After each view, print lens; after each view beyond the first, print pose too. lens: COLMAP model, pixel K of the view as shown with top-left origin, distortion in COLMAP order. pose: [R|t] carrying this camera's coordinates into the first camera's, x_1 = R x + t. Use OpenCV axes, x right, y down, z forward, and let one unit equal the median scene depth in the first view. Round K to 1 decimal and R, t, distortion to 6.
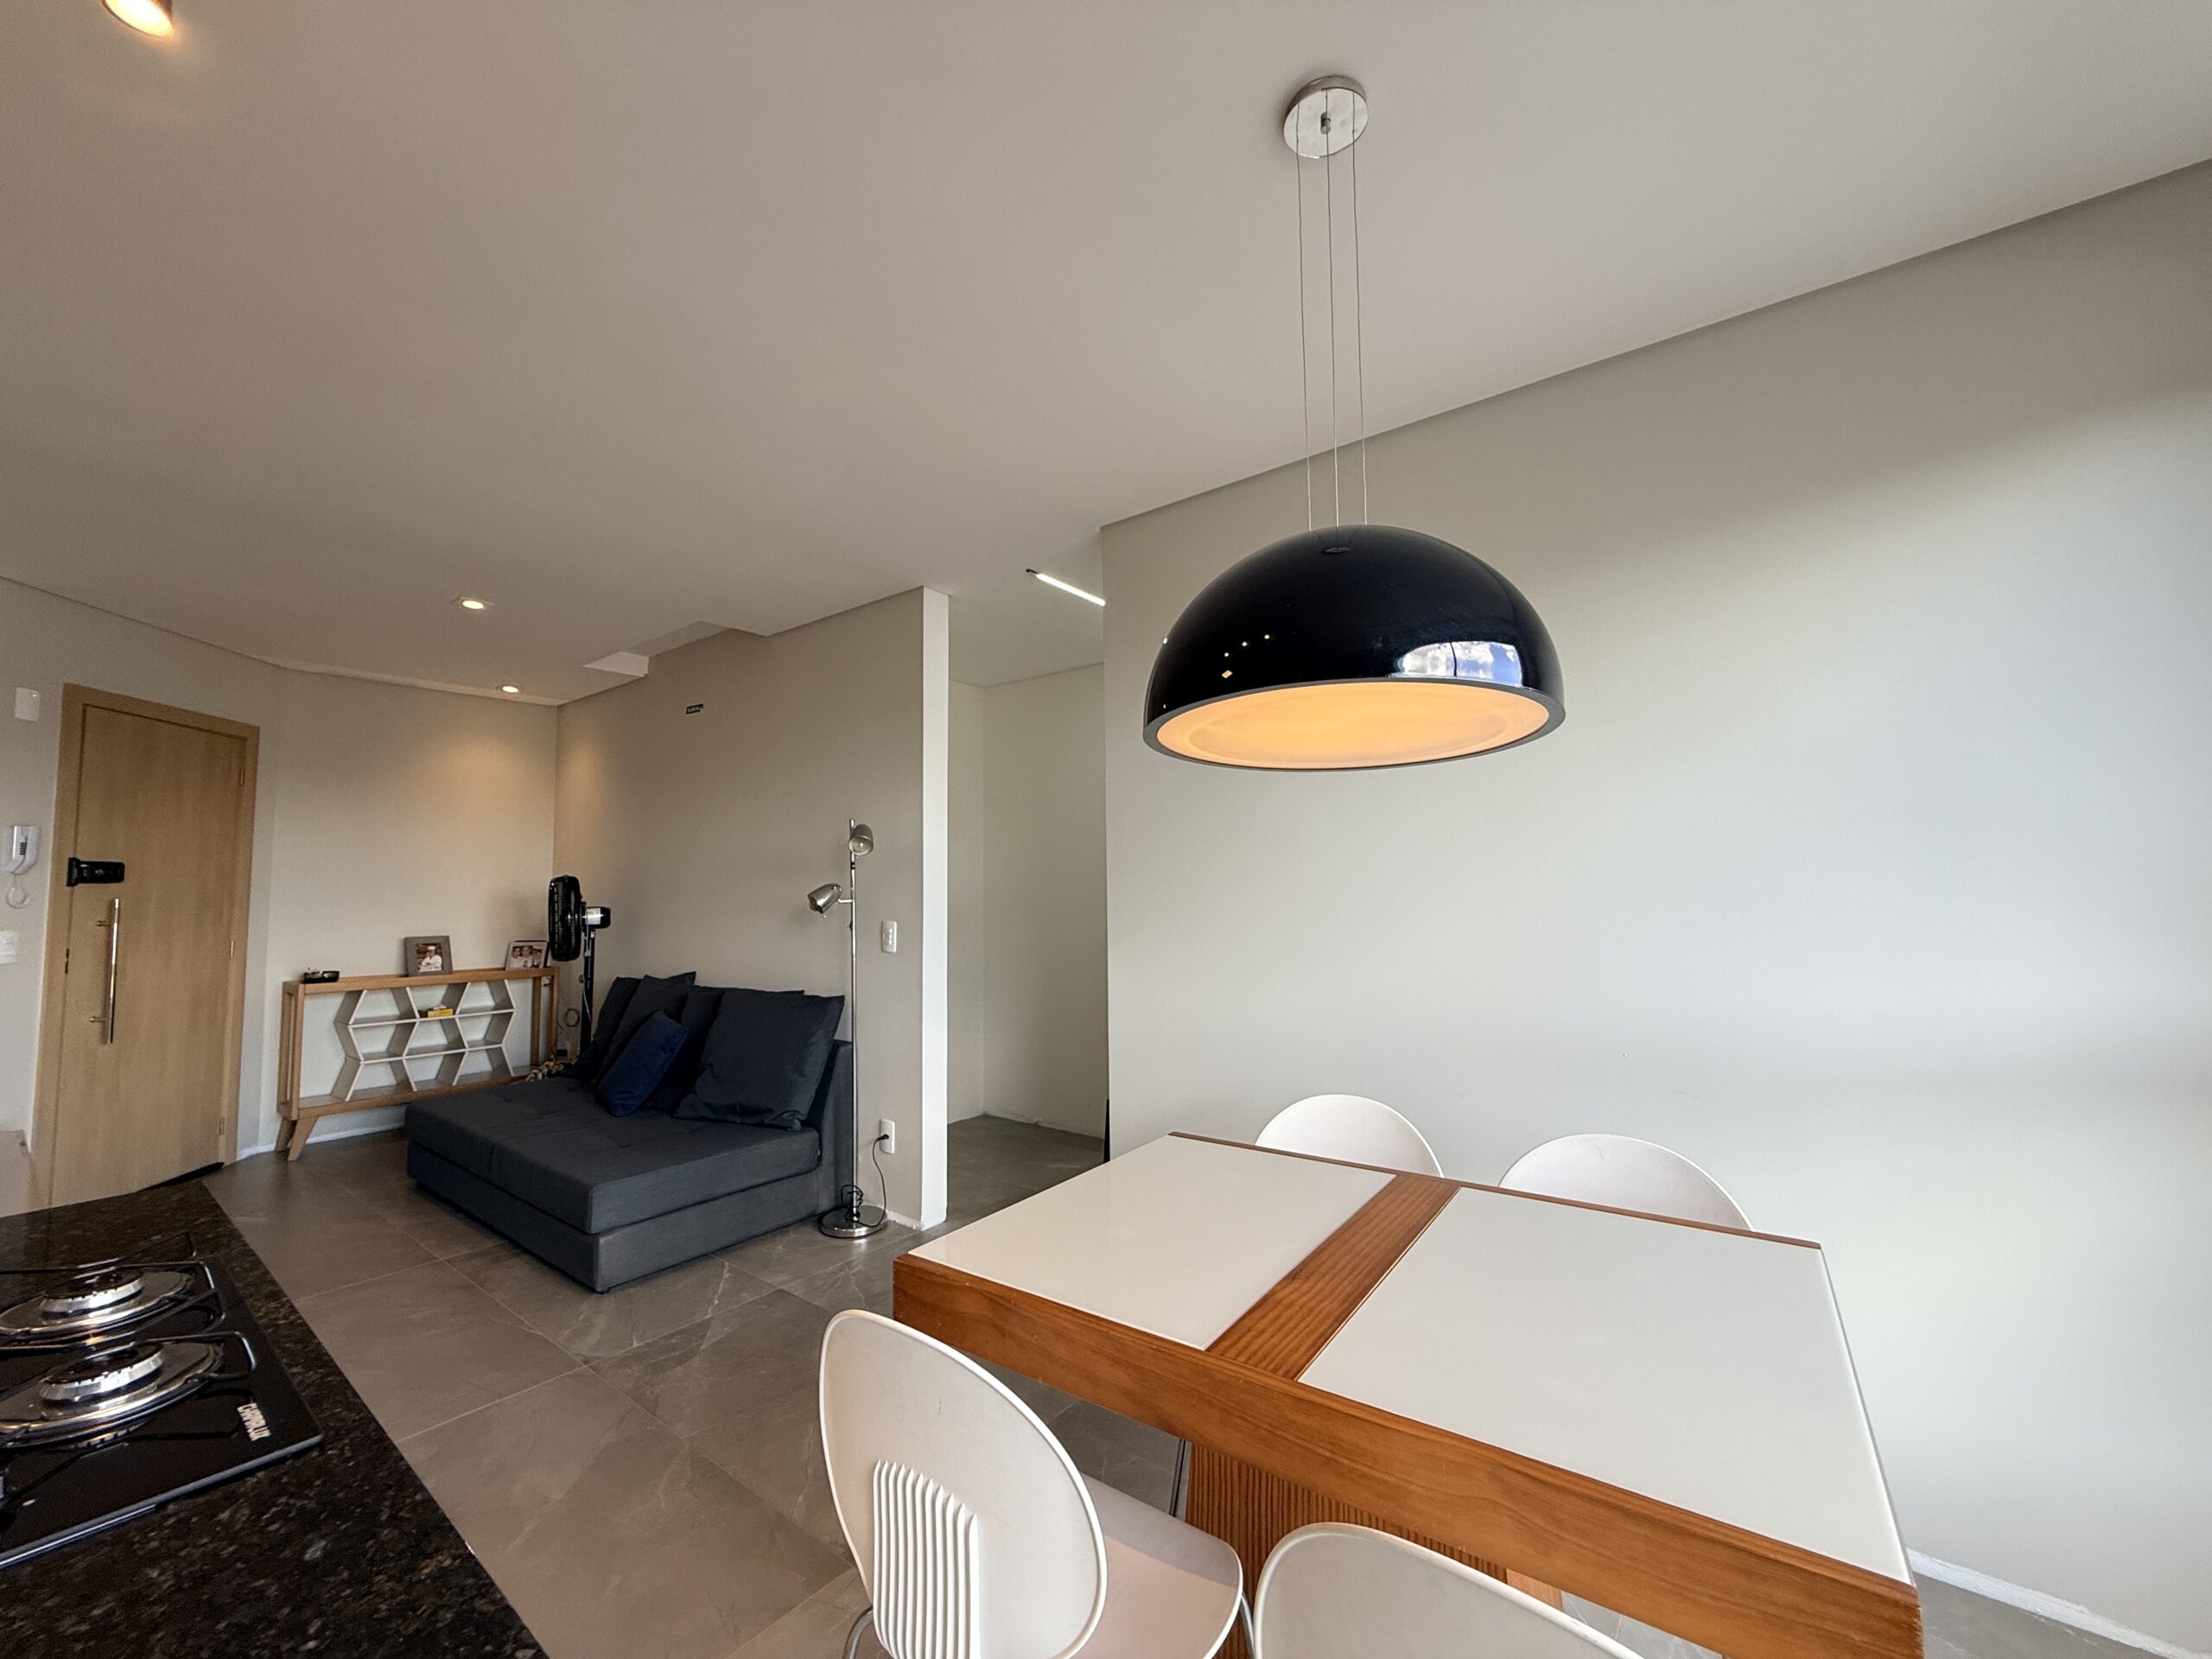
lens RADIAL K [[876.7, 0, 1100.8], [0, 876.7, 832.2], [0, 0, 1]] dist [0.000361, -0.000292]
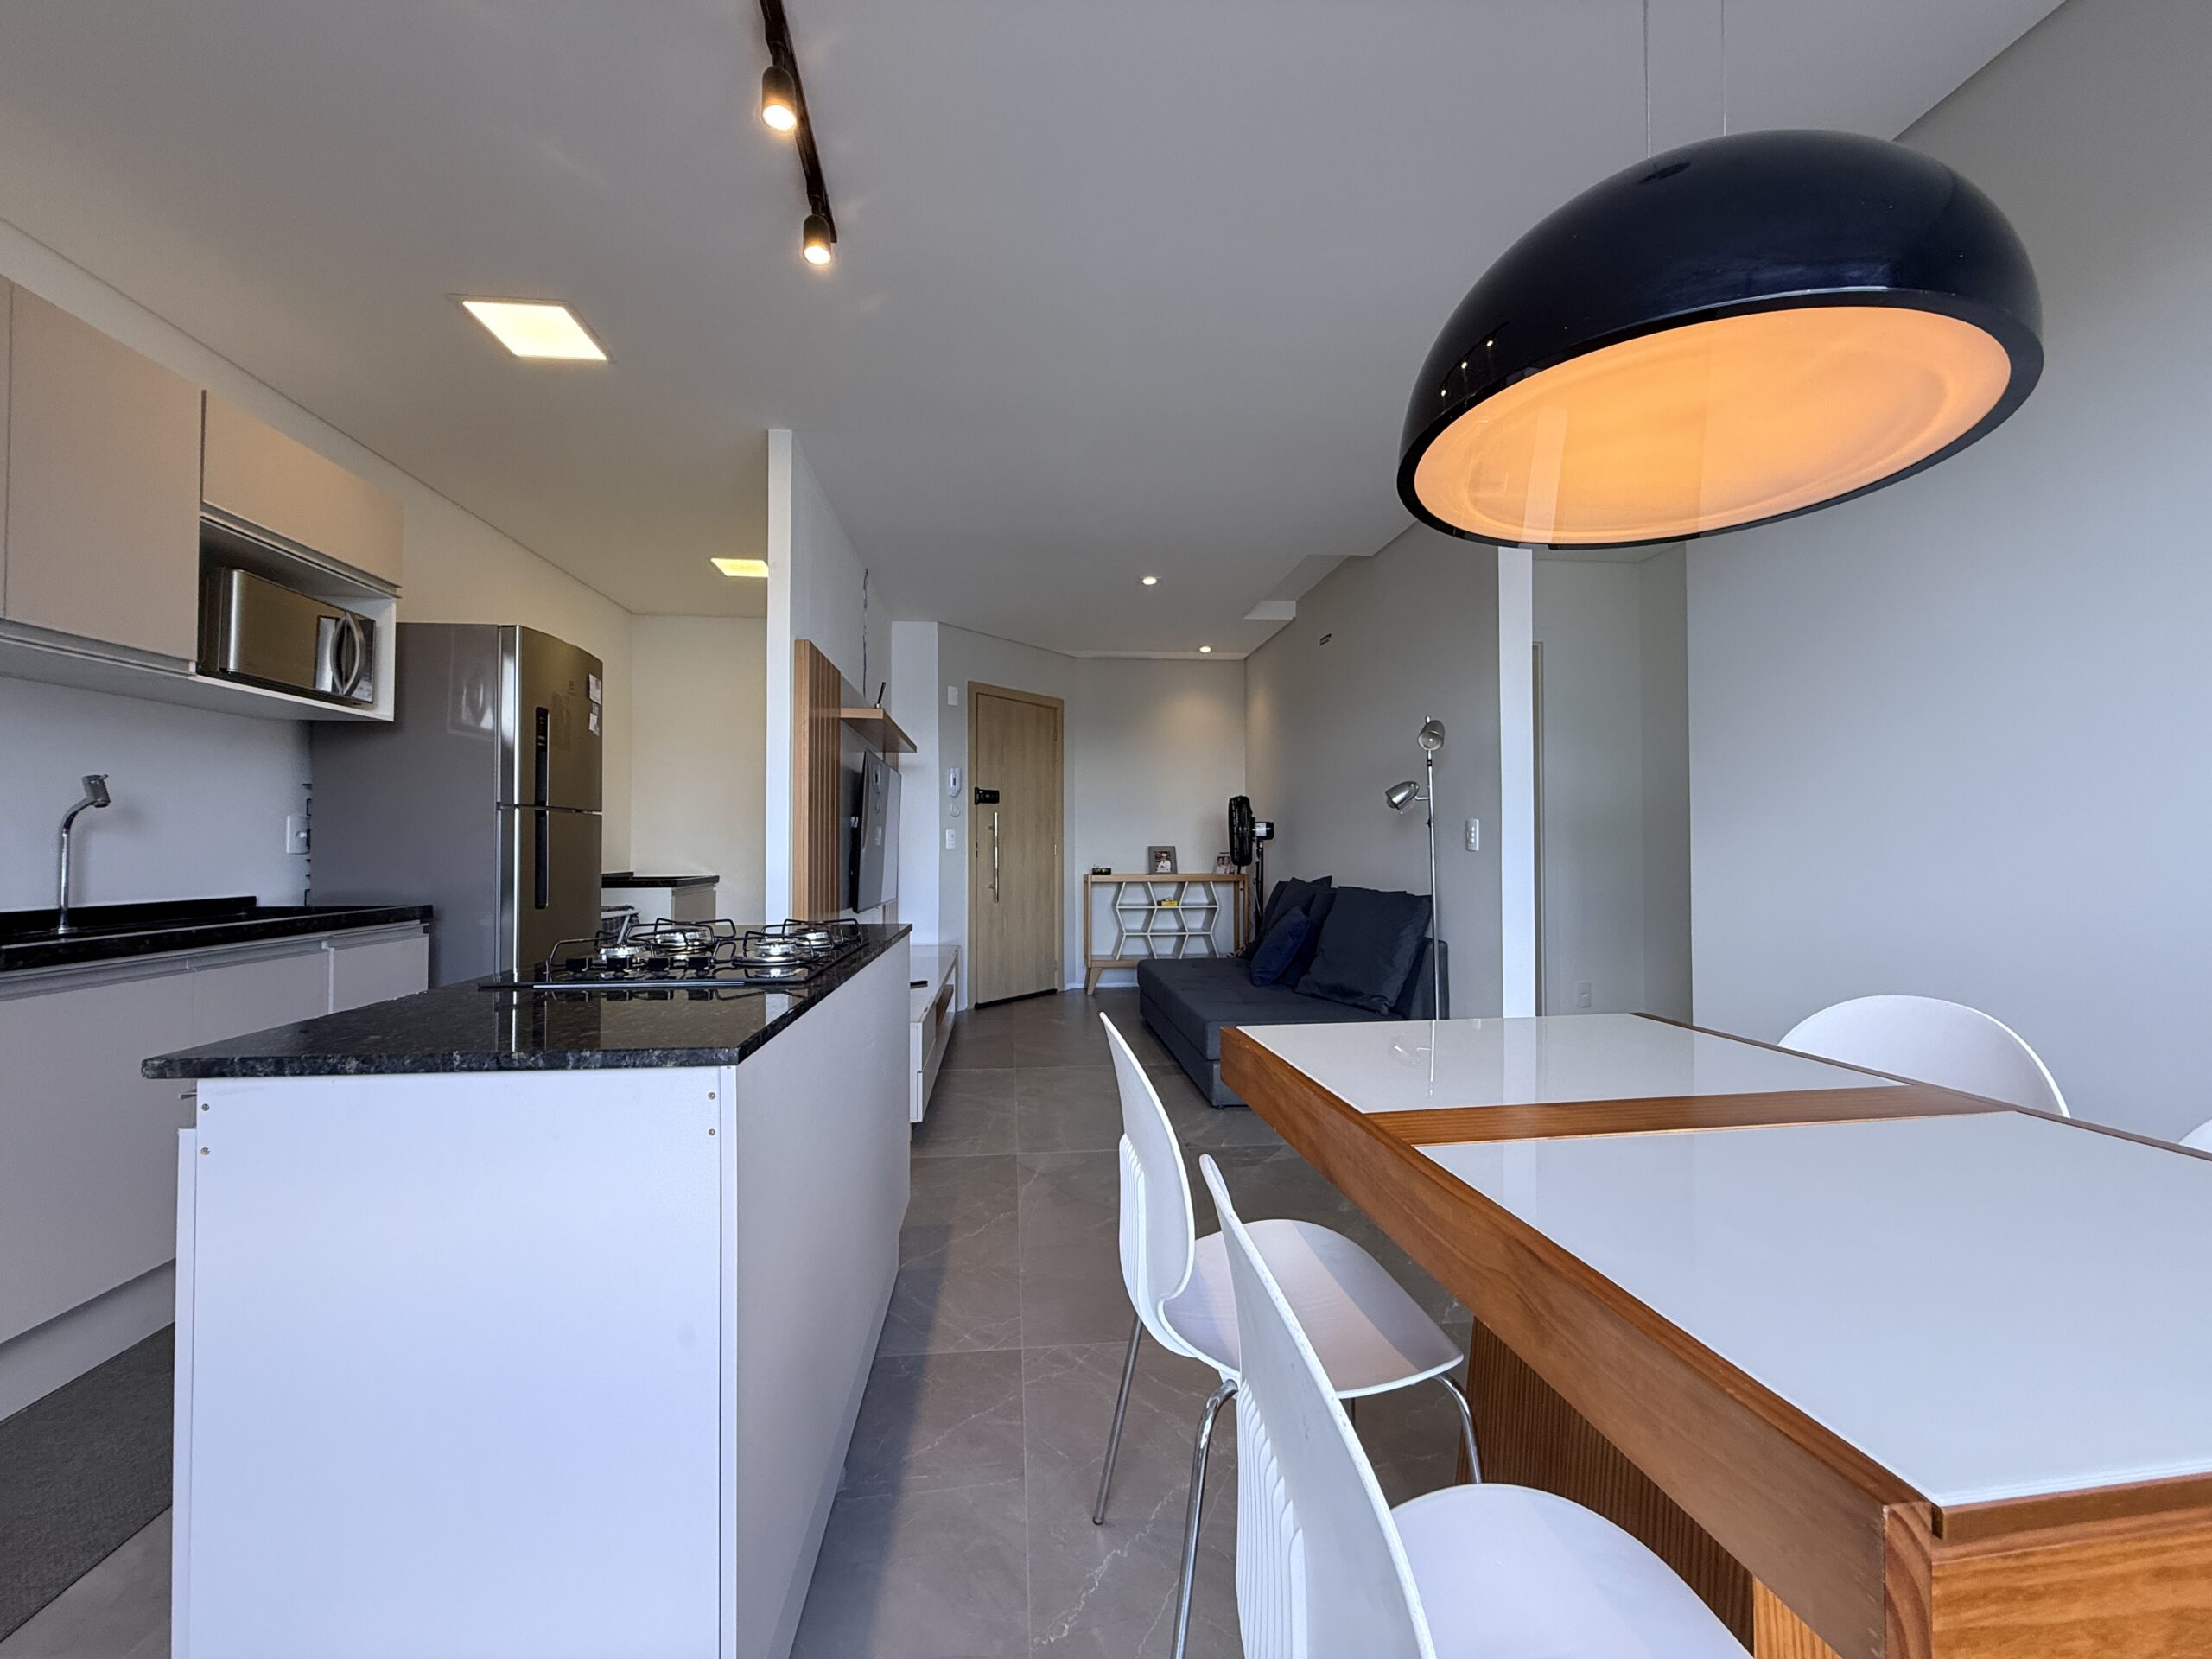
lens RADIAL K [[876.7, 0, 1099.1], [0, 876.7, 831.9], [0, 0, 1]] dist [0.000361, -0.000292]
pose [[0.688279, -0.003090, -0.725440, 0.151555], [0.043282, 0.998384, 0.036812, 0.052490], [0.724154, -0.056736, 0.687301, 0.026568]]
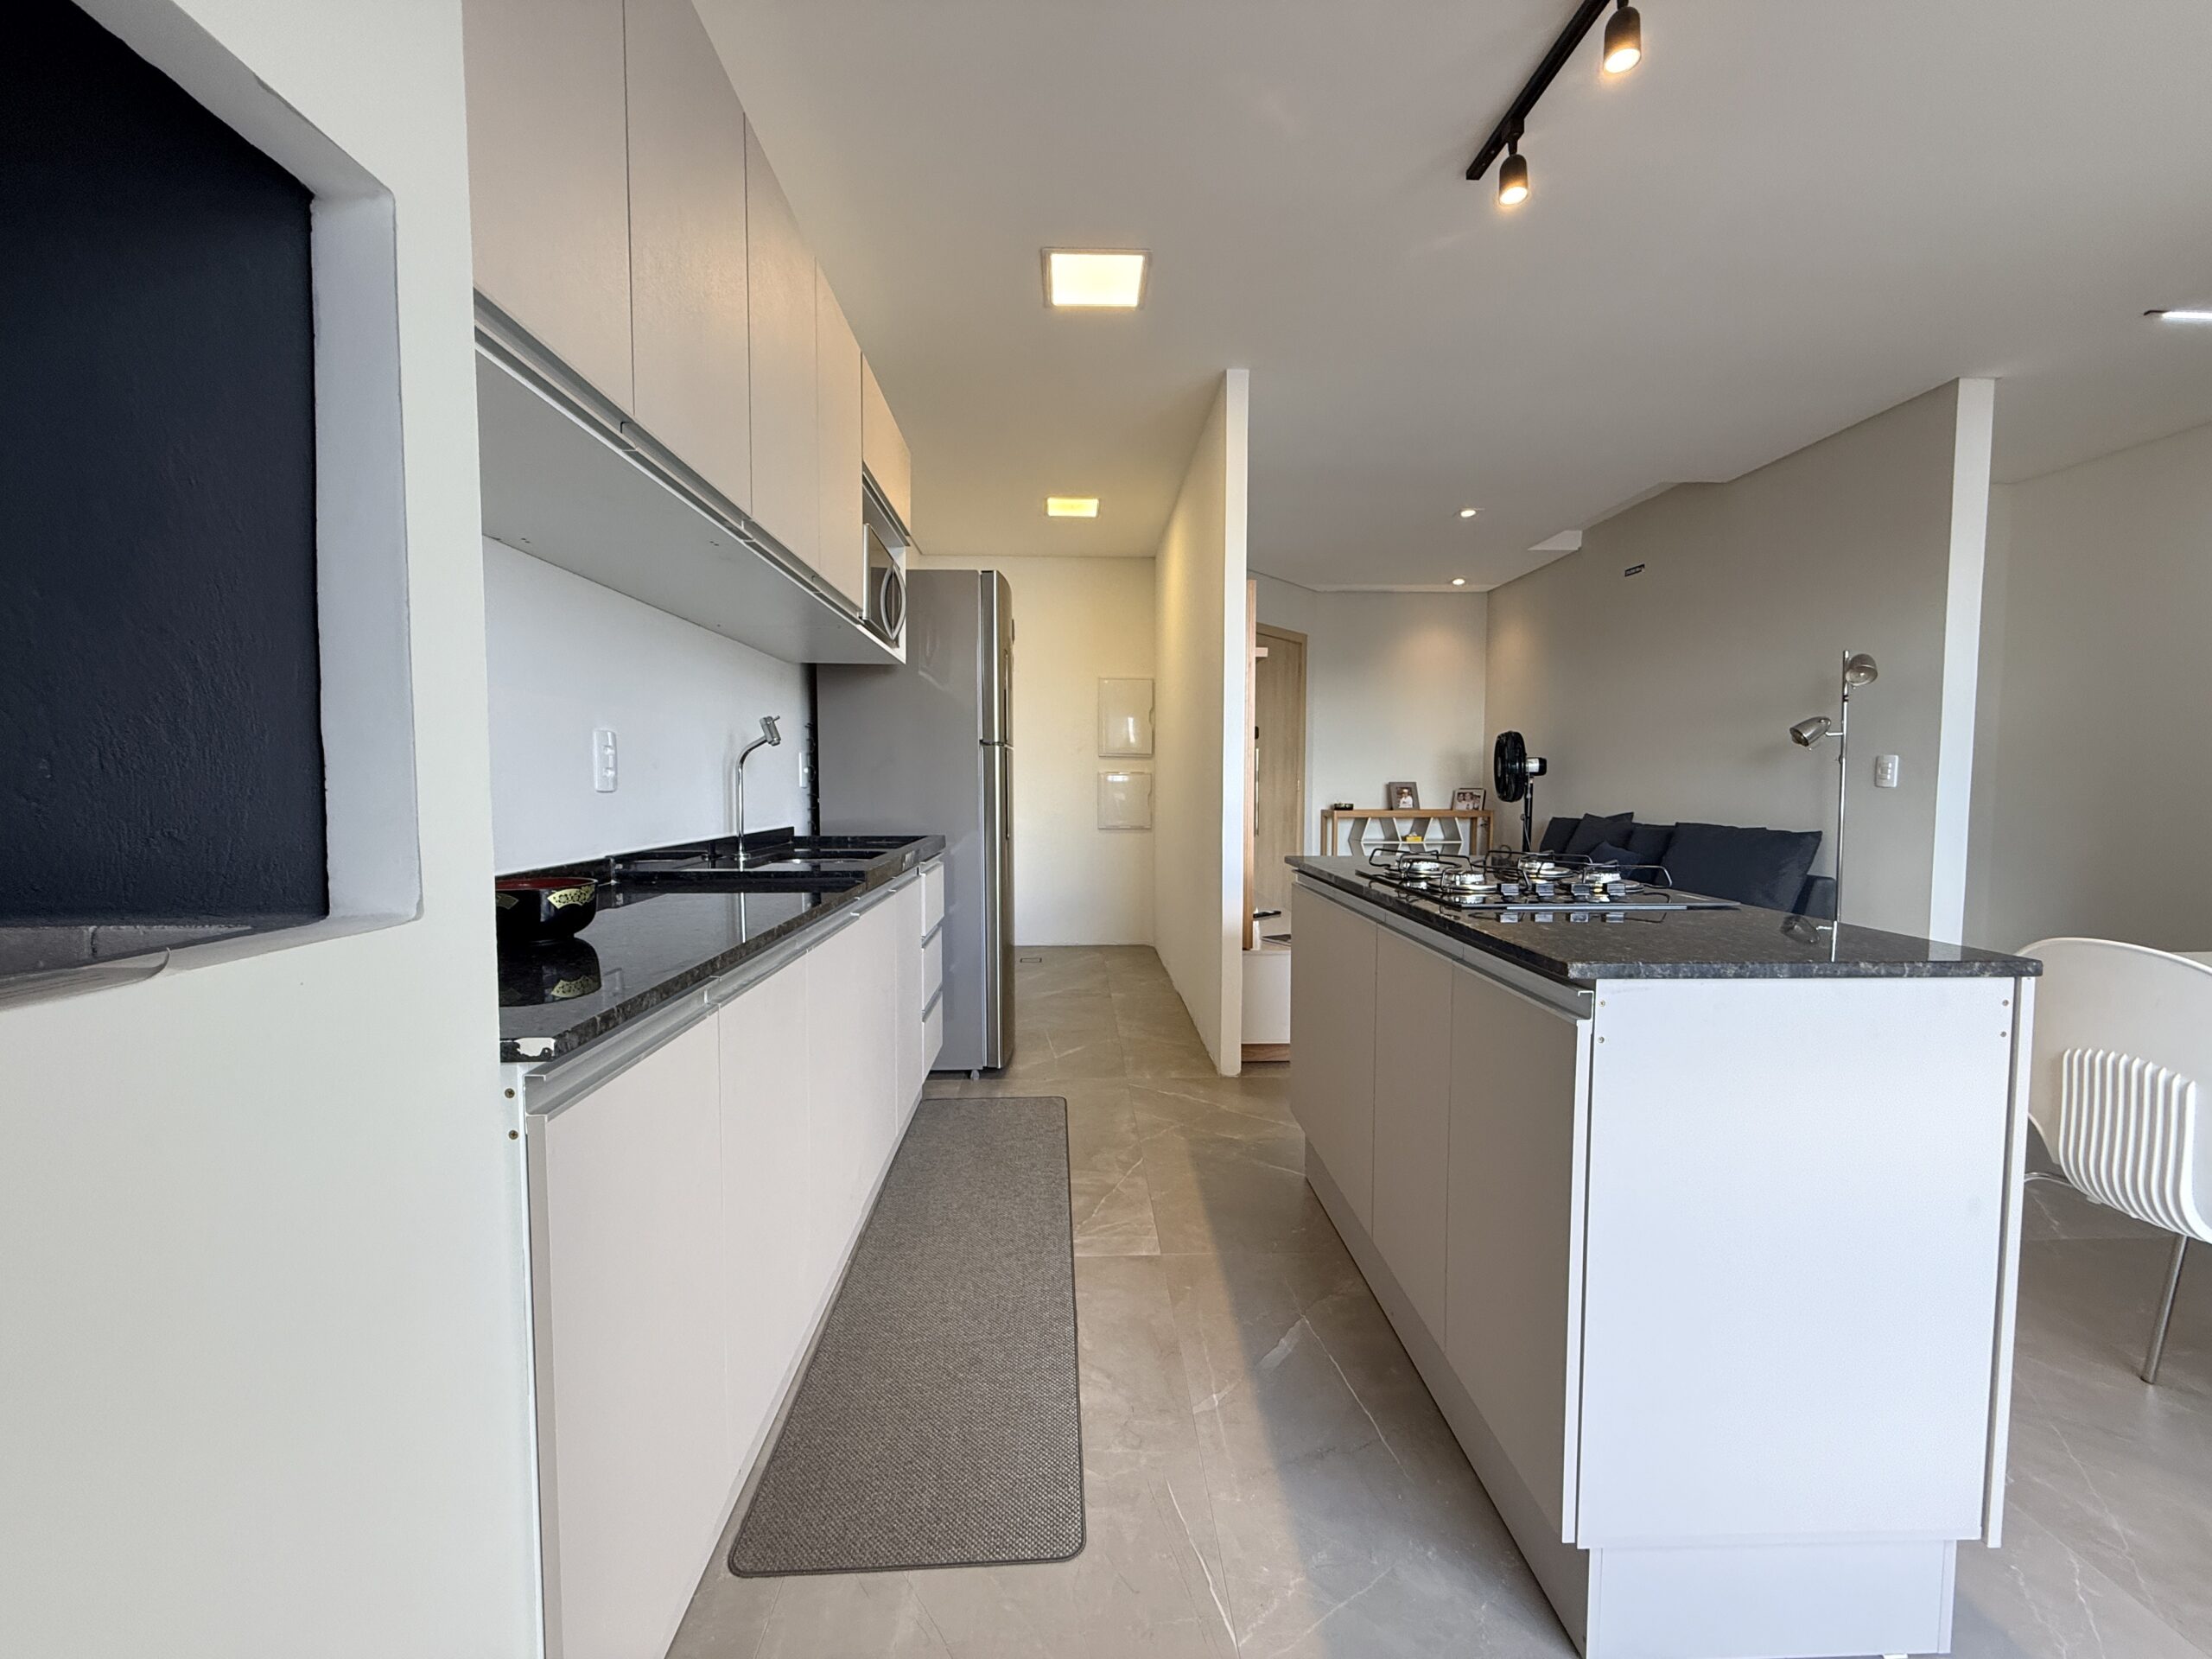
lens RADIAL K [[876.7, 0, 1100.6], [0, 876.7, 829.3], [0, 0, 1]] dist [0.000361, -0.000292]
pose [[0.638811, 0.052251, -0.767587, -0.042878], [0.044522, 0.993509, 0.104683, 0.036333], [0.768074, -0.101047, 0.632338, -0.237021]]
